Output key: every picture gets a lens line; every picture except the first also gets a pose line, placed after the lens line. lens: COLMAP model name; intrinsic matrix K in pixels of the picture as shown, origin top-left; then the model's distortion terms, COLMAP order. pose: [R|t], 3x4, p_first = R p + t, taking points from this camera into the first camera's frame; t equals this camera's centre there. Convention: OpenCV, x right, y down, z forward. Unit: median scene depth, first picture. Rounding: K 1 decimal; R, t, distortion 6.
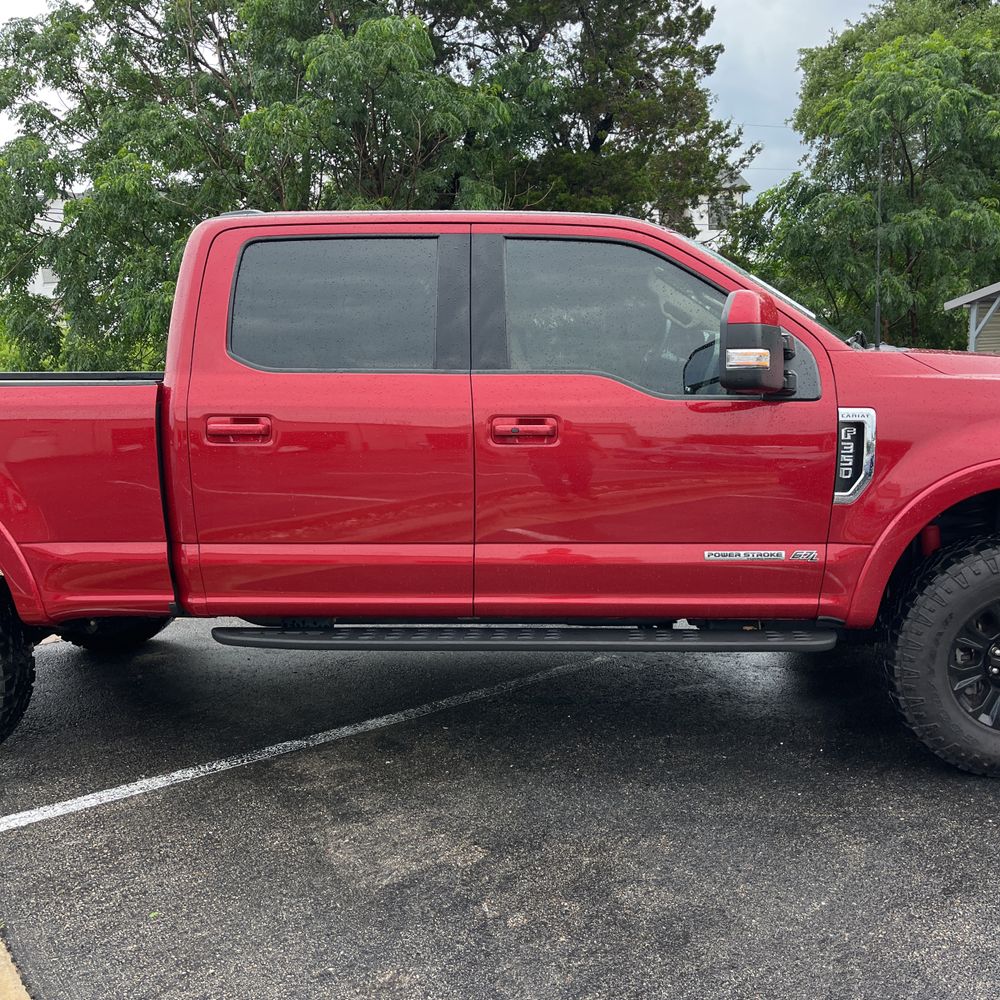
lens RADIAL K [[1002.7, 0, 515.3], [0, 1002.7, 496.3], [0, 0, 1]] dist [0.007001, 0.009279]
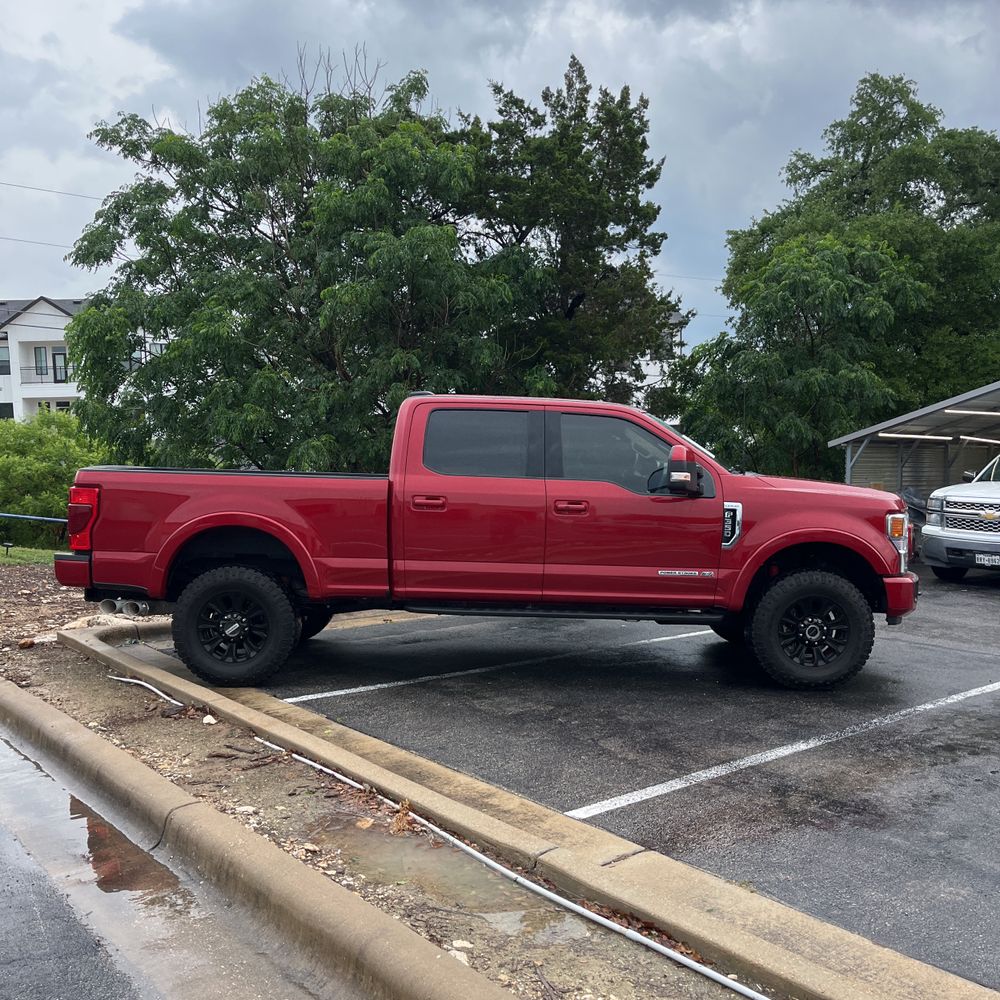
lens RADIAL K [[980.8, 0, 512.1], [0, 980.8, 501.3], [0, 0, 1]] dist [0.020930, -0.003770]
pose [[0.998085, 0.033181, 0.052209, -0.153911], [-0.027473, 0.993934, -0.106491, 0.097176], [-0.055426, 0.104852, 0.992942, -0.692219]]
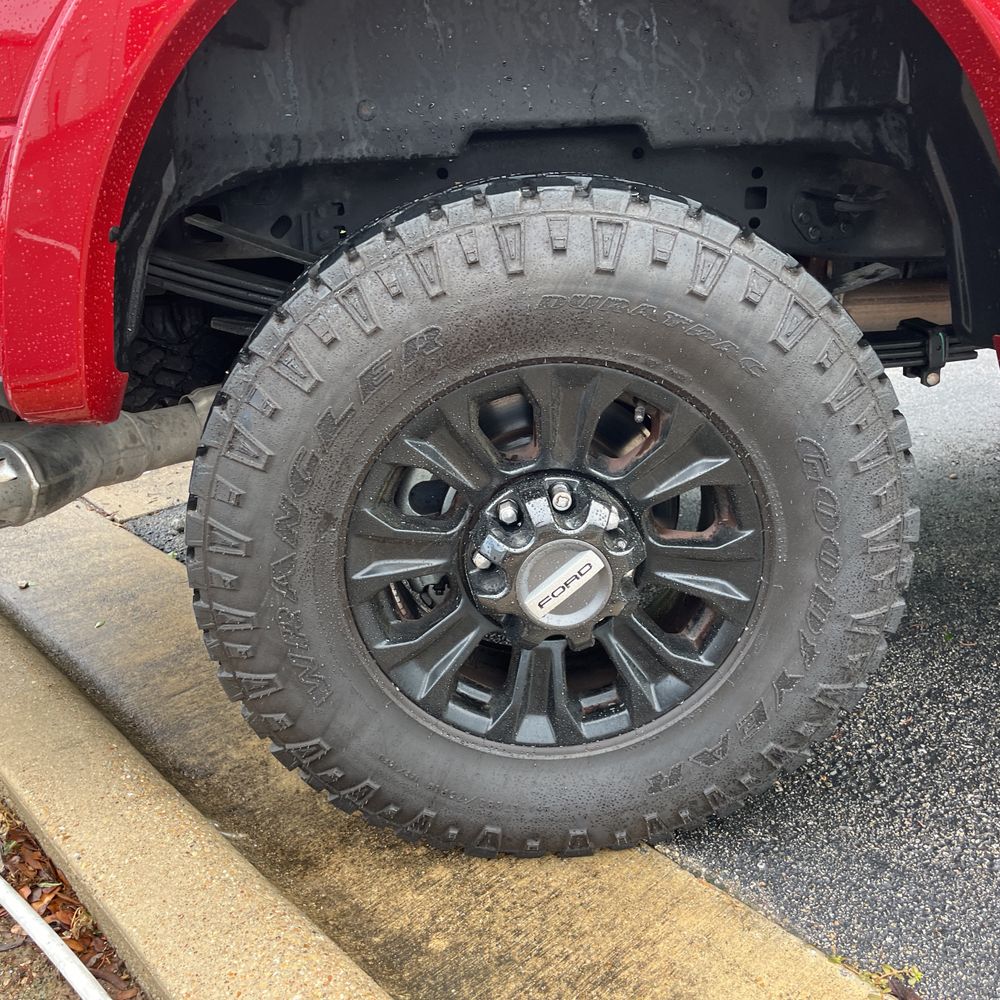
lens RADIAL K [[1002.7, 0, 515.3], [0, 1002.7, 496.3], [0, 0, 1]] dist [0.007001, 0.009279]
pose [[0.997003, -0.054240, 0.055173, -0.499926], [0.041965, 0.978212, 0.203325, 0.071377], [-0.064999, -0.200400, 0.977556, 0.527253]]
